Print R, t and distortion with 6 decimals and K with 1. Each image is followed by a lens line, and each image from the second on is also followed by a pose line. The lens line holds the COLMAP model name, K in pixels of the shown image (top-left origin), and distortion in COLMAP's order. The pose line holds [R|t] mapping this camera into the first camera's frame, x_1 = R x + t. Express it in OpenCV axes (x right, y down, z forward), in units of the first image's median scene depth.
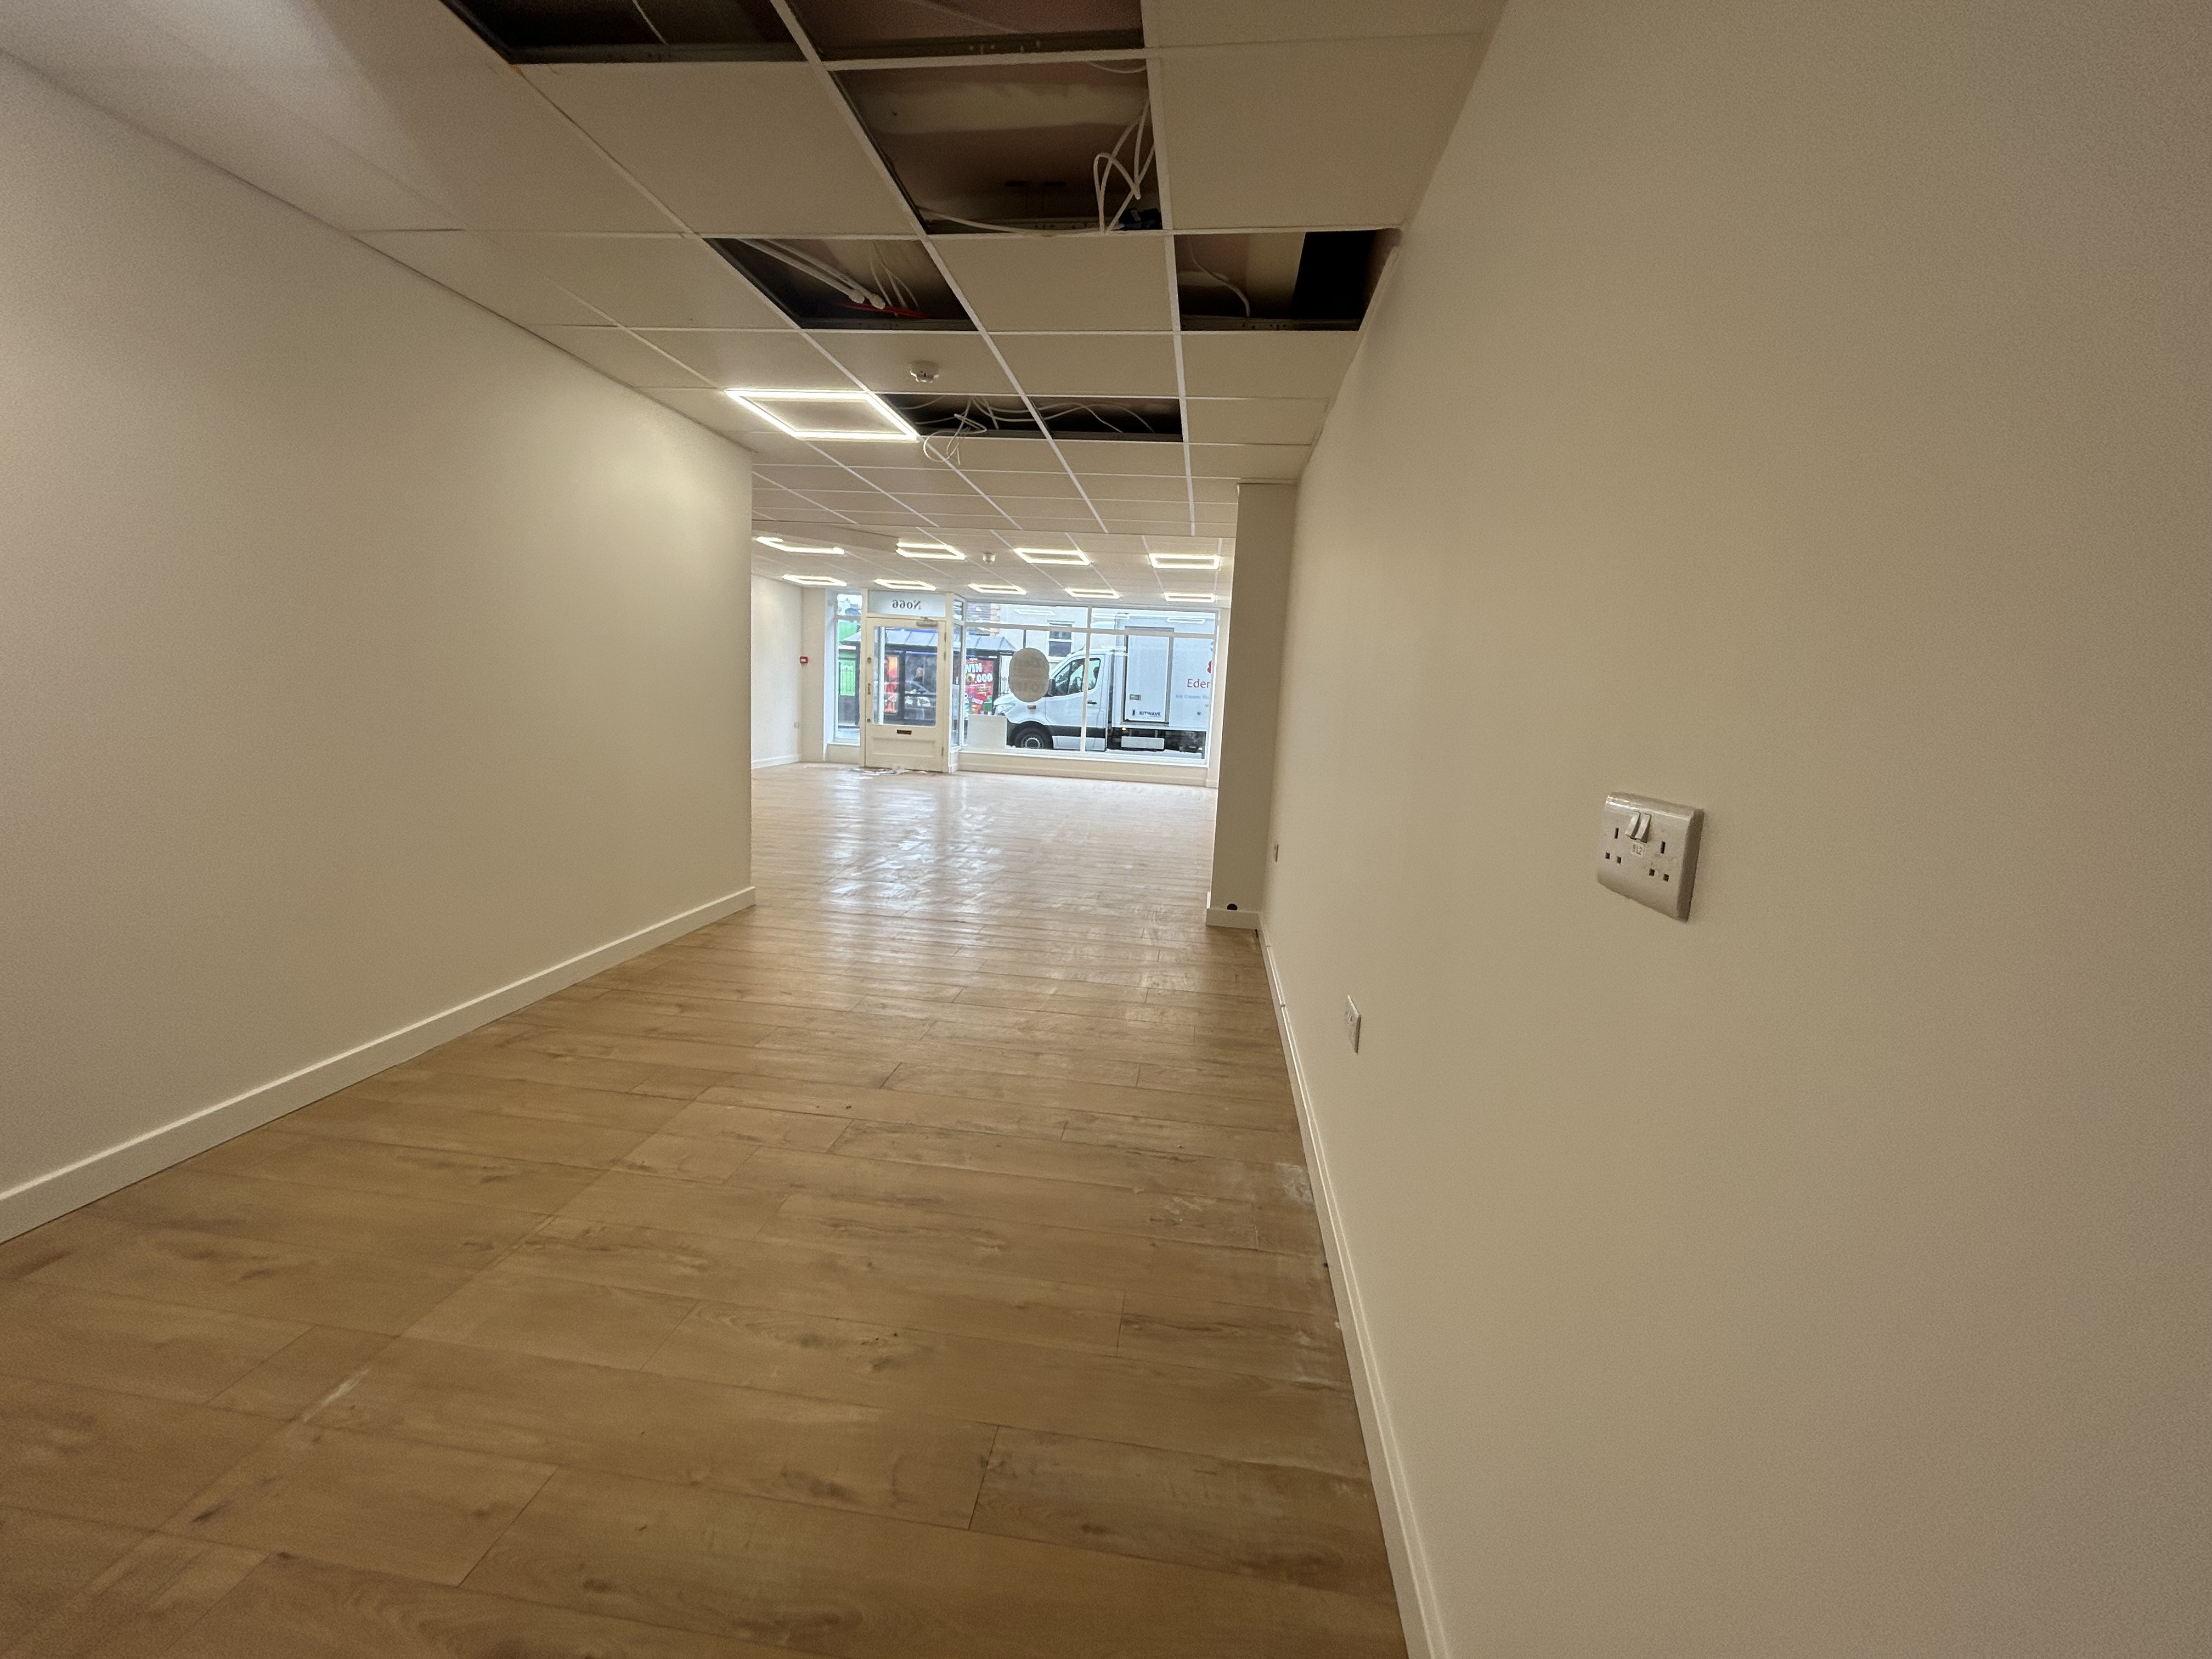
lens RADIAL K [[897.4, 0, 1096.7], [0, 897.4, 828.4], [0, 0, 1]] dist [0.000173, 0.000674]
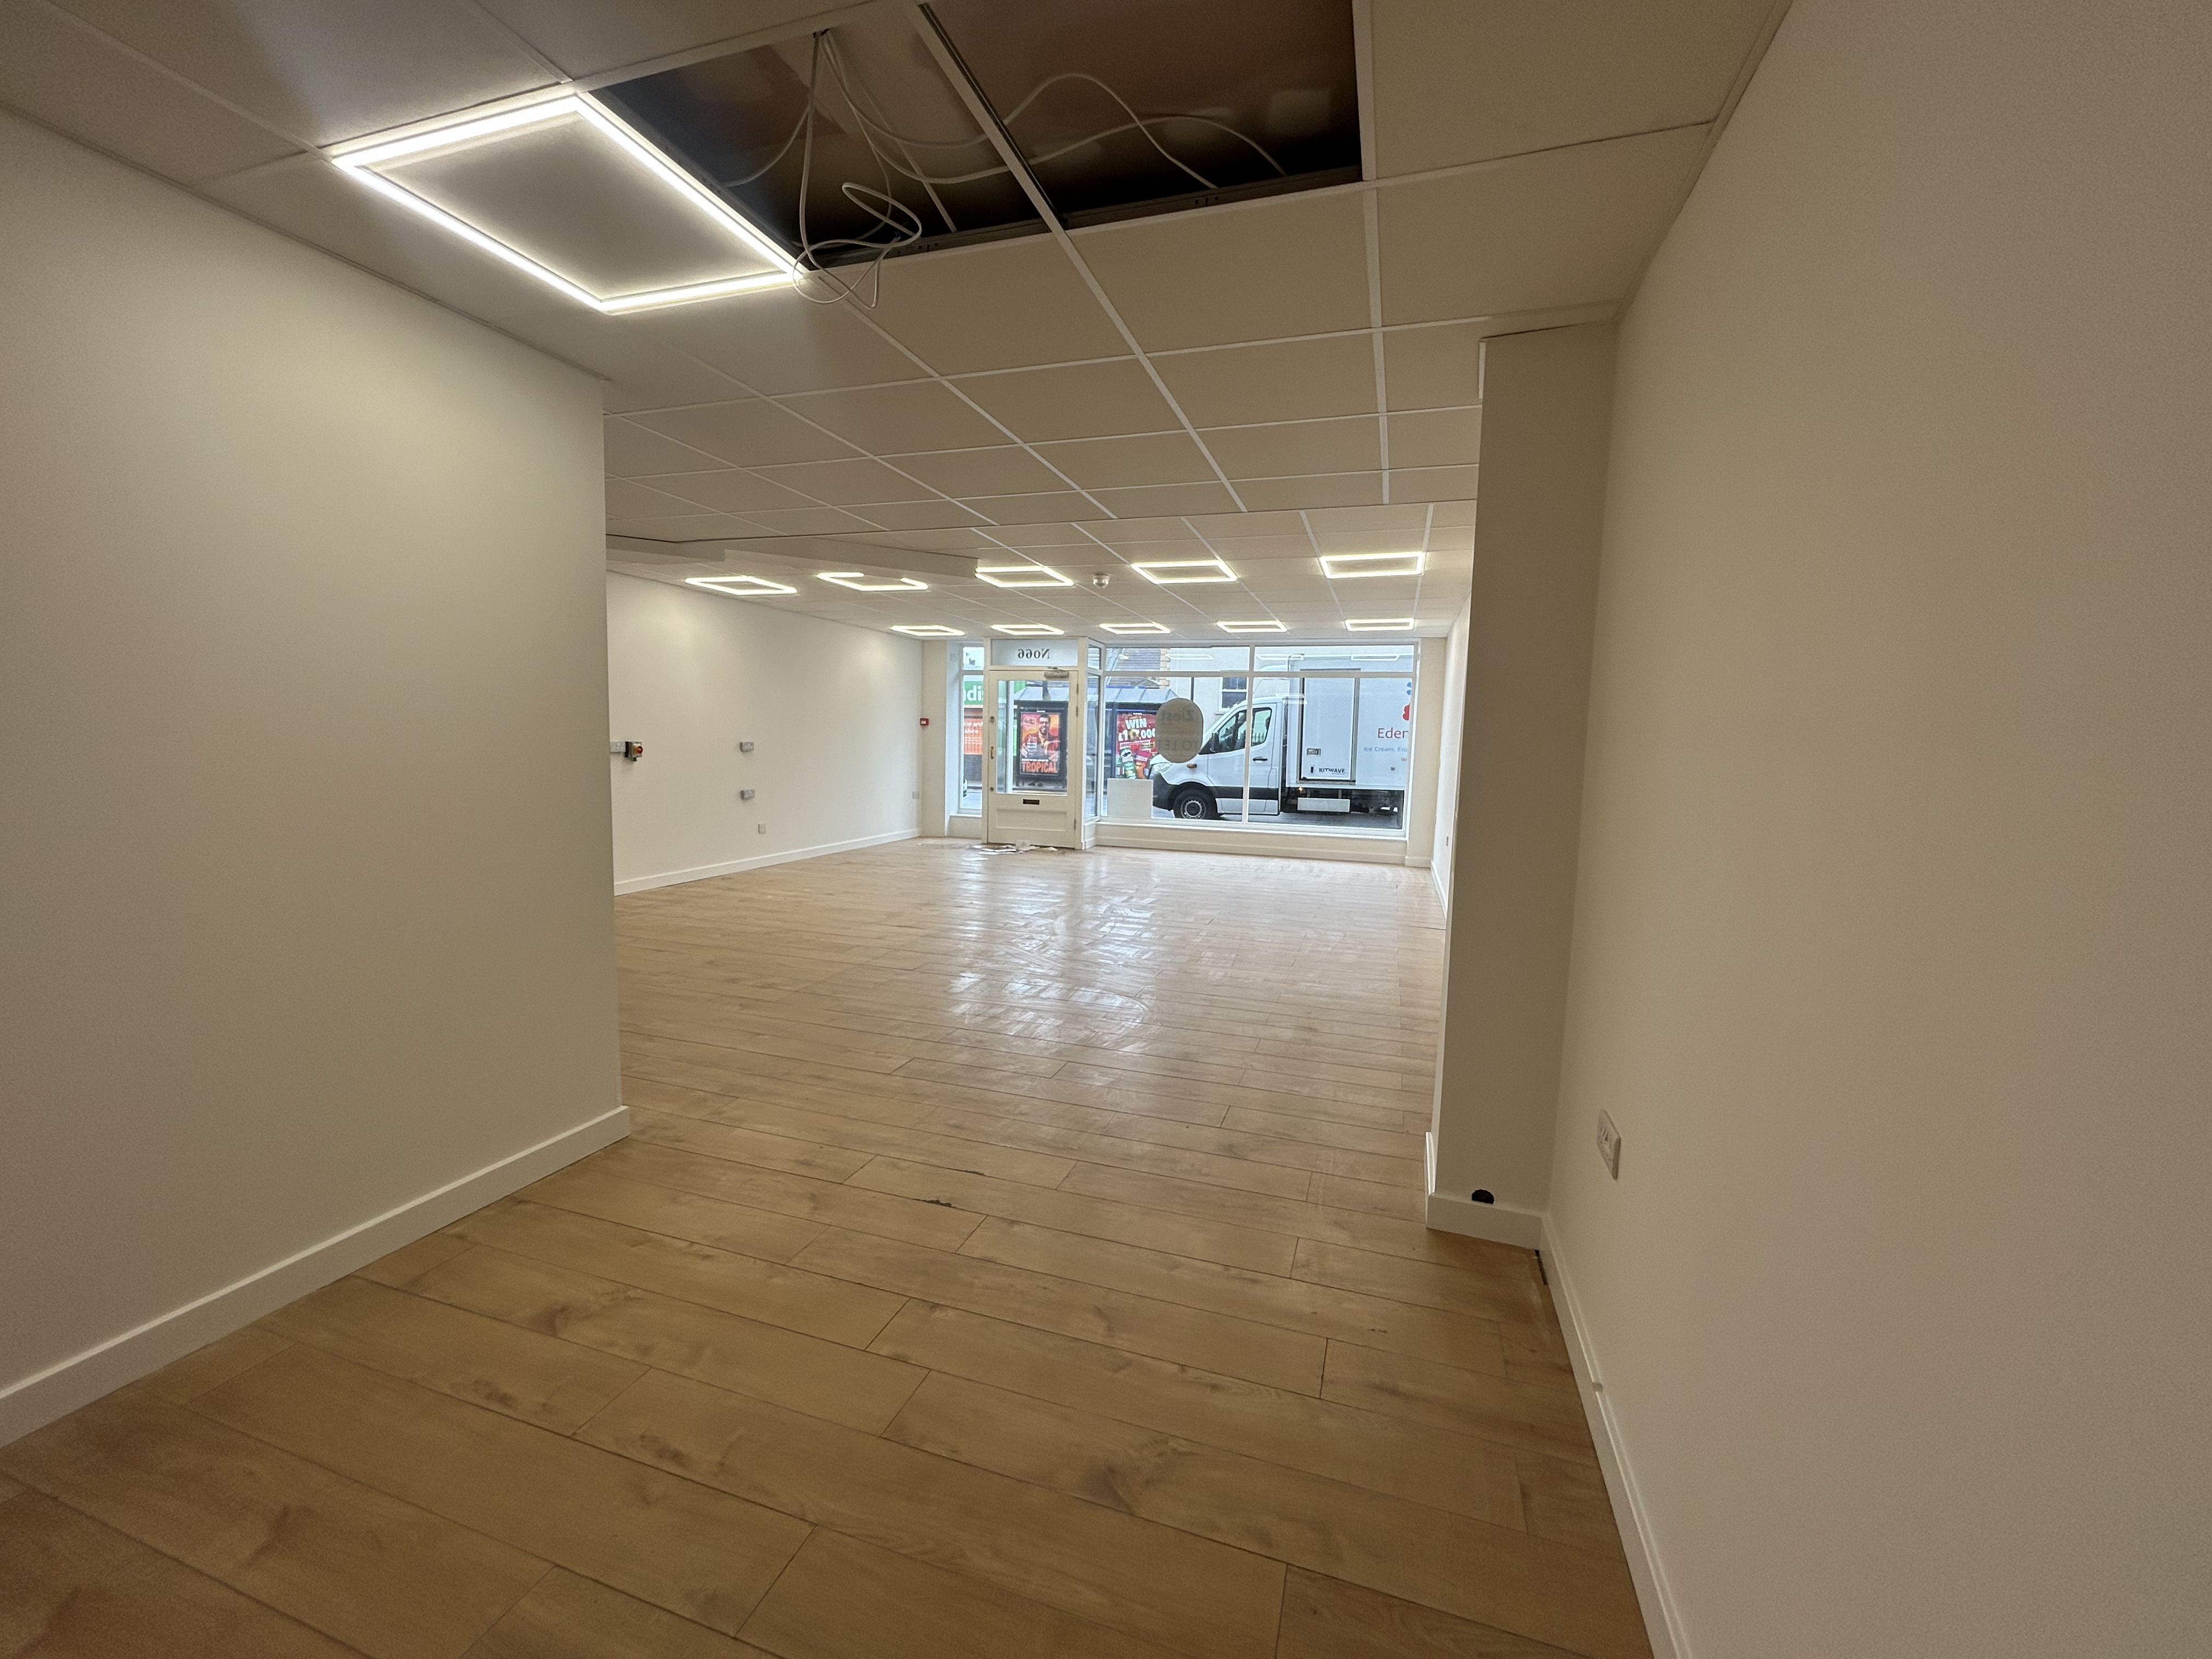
lens RADIAL K [[897.4, 0, 1092.9], [0, 897.4, 834.9], [0, 0, 1]] dist [0.000173, 0.000674]
pose [[0.978429, -0.008635, -0.206403, 0.018447], [-0.001915, 0.998704, -0.050856, -0.034215], [0.206575, 0.050154, 0.977144, 0.188896]]
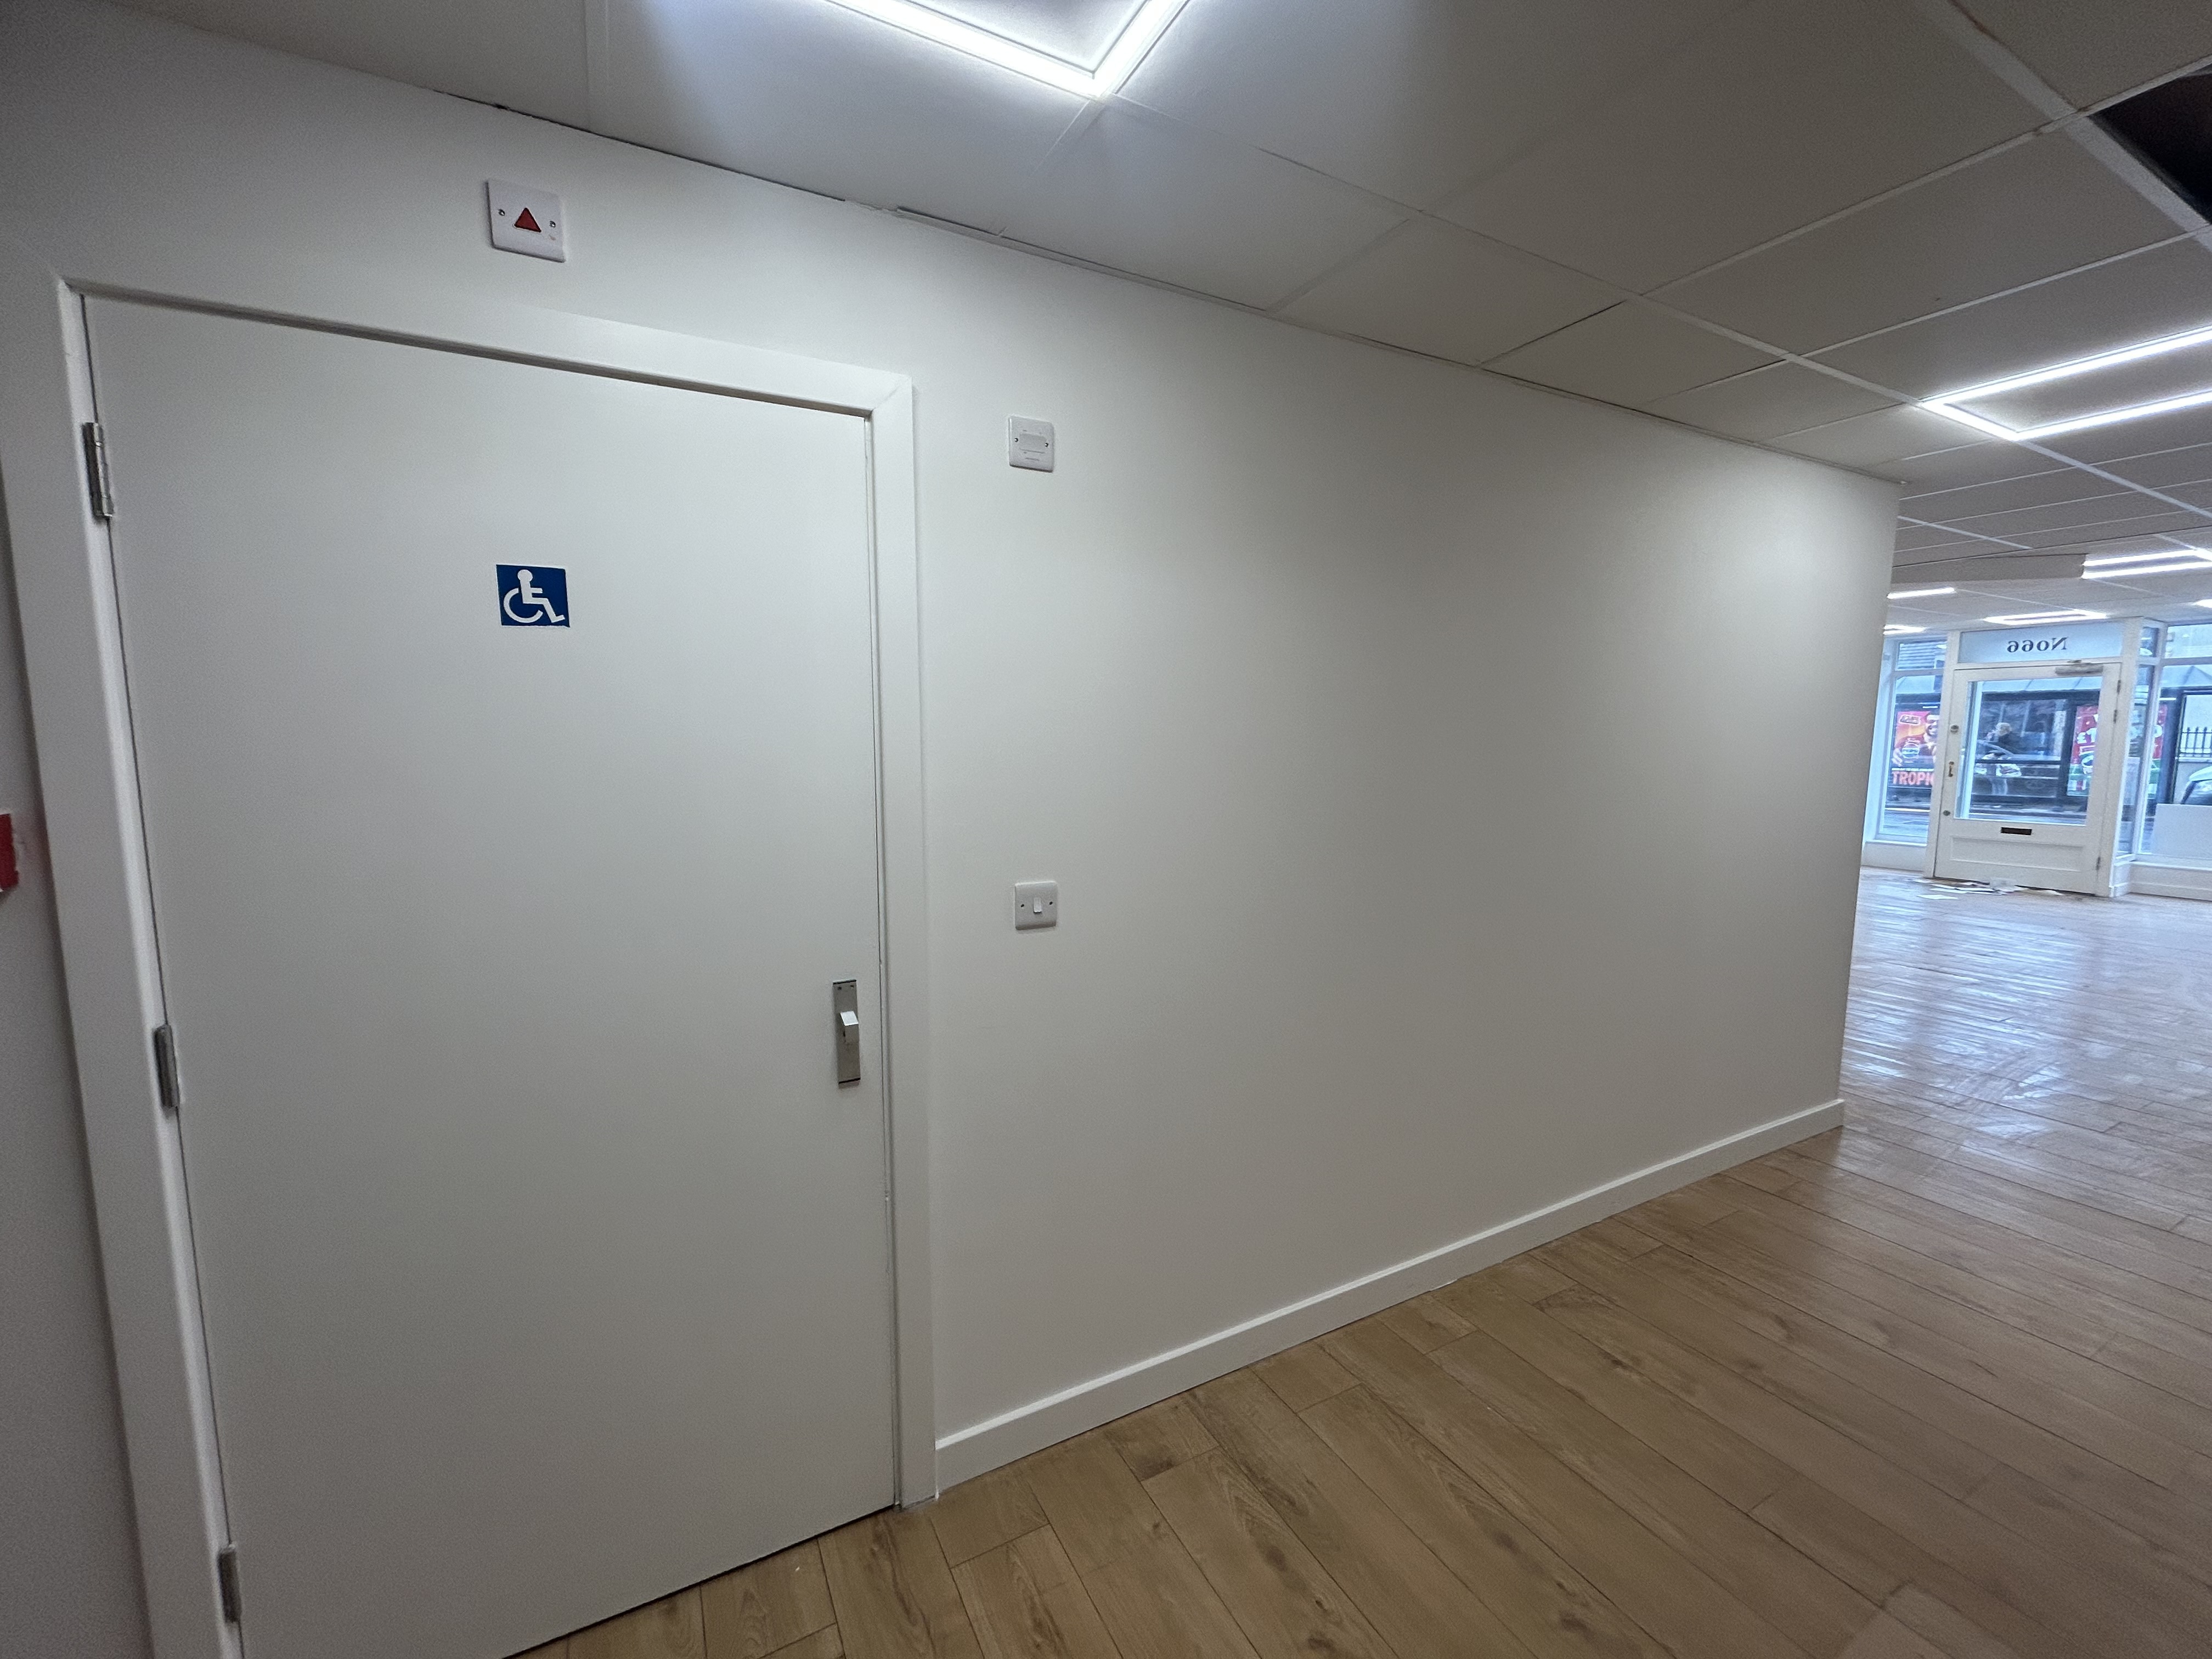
lens RADIAL K [[897.4, 0, 1098.4], [0, 897.4, 831.9], [0, 0, 1]] dist [0.000173, 0.000674]
pose [[0.575452, 0.035822, -0.817050, -0.060642], [-0.091575, 0.995580, -0.020847, -0.029969], [0.812692, 0.086818, 0.576189, 0.044244]]
